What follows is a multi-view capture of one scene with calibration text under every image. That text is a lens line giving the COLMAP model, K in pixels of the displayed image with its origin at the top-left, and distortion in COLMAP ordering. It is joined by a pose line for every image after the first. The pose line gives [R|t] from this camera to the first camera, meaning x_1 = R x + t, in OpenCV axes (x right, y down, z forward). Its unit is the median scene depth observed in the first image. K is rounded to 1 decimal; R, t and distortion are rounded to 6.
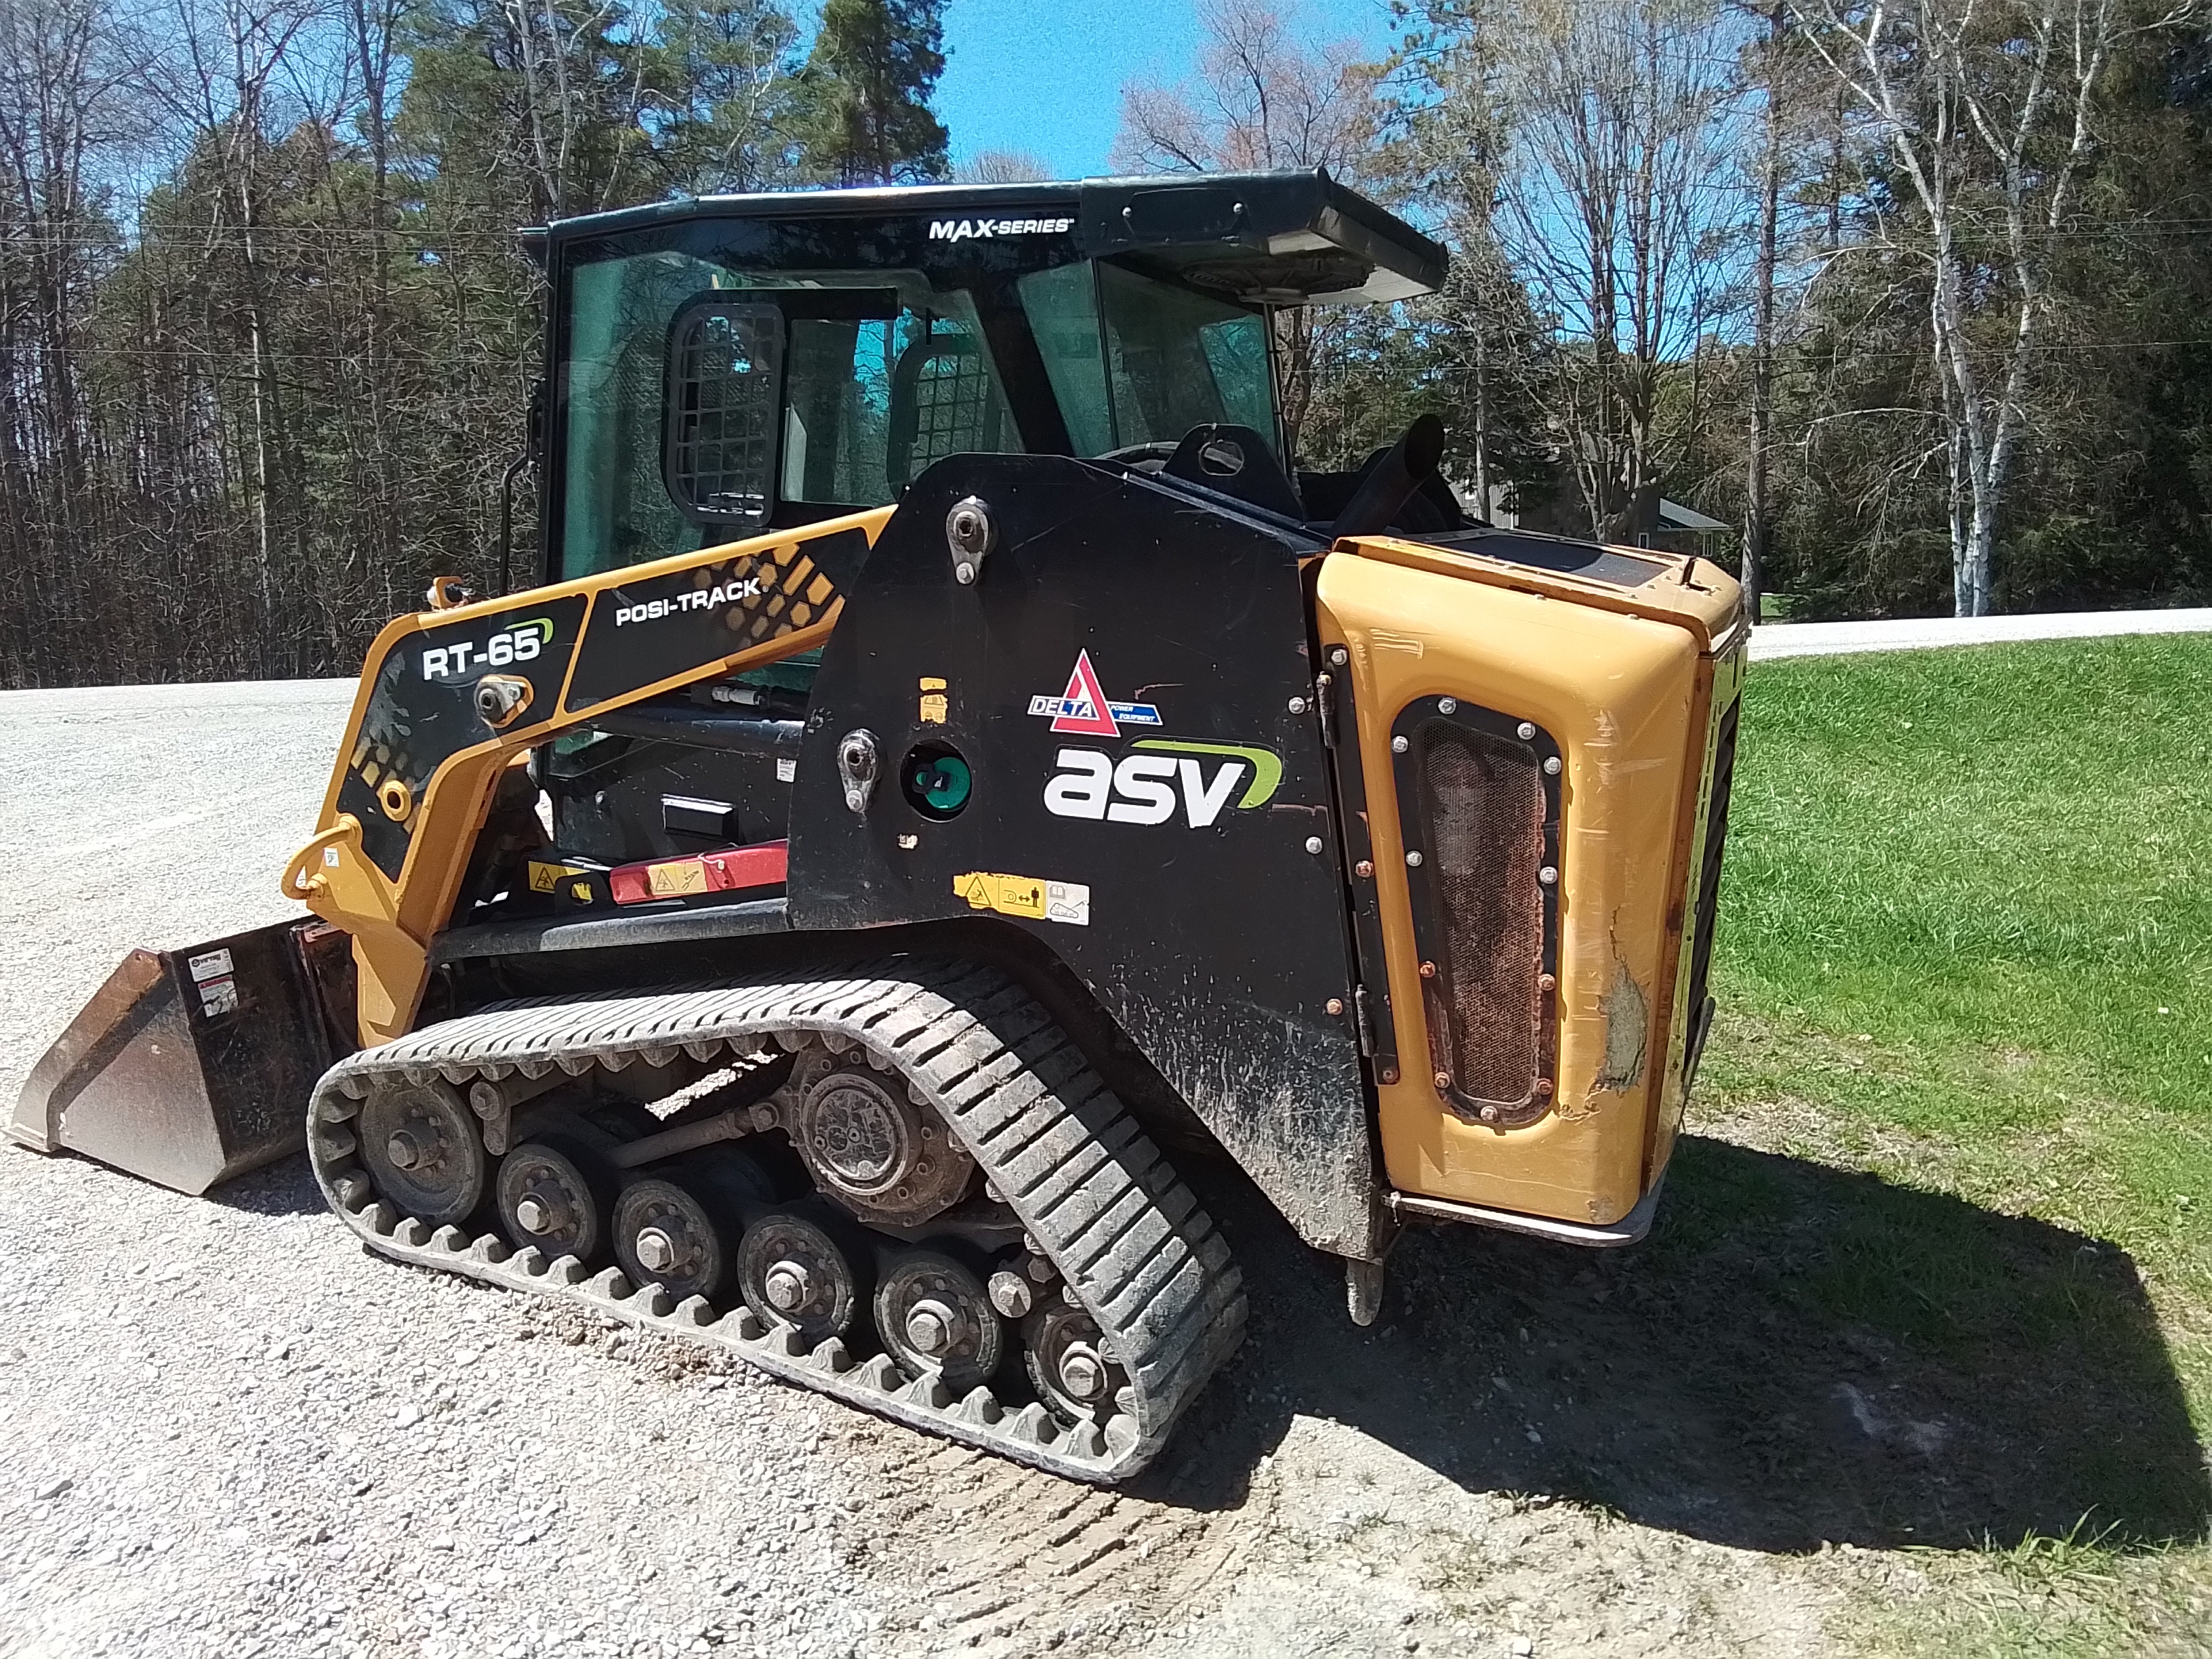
lens RADIAL K [[1533.1, 0, 1117.6], [0, 1533.1, 830.5], [0, 0, 1]] dist [0.070263, -0.072058]
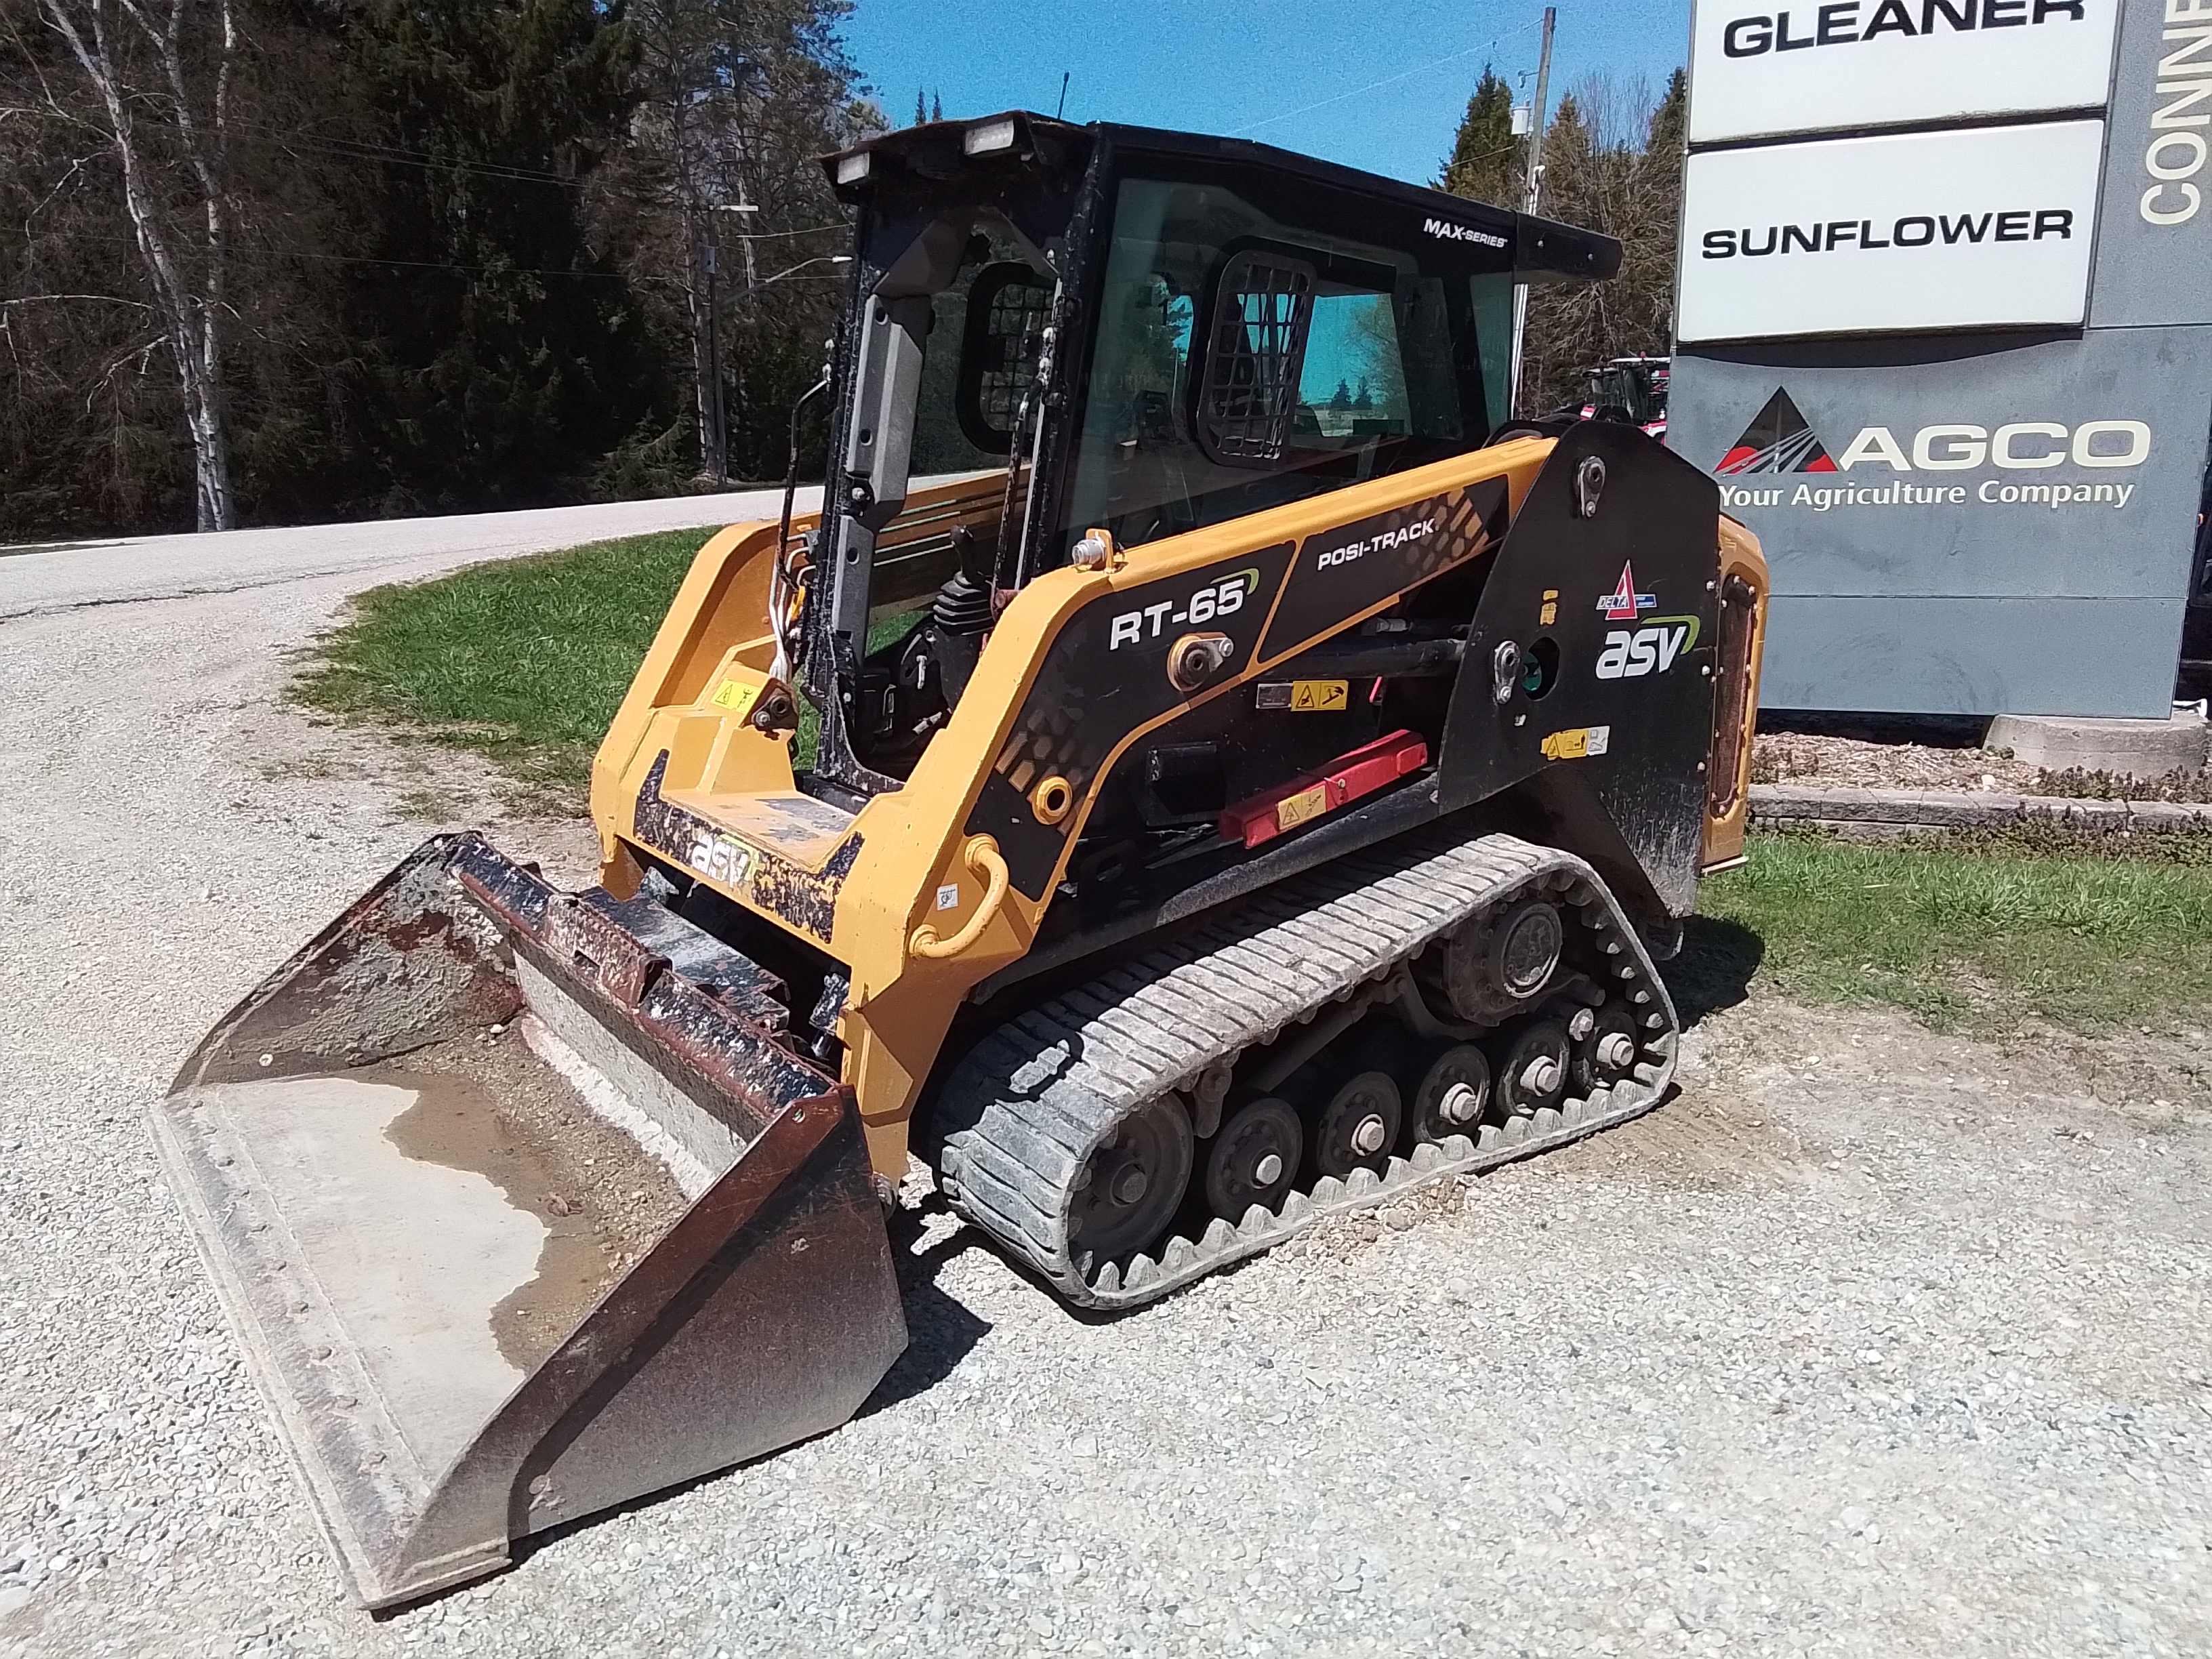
lens RADIAL K [[1533.1, 0, 1117.6], [0, 1533.1, 830.5], [0, 0, 1]] dist [0.070263, -0.072058]
pose [[0.431886, -0.206719, 0.877919, -1.335594], [0.150864, 0.976224, 0.155650, -0.143926], [-0.889221, 0.065223, 0.452804, 0.668173]]
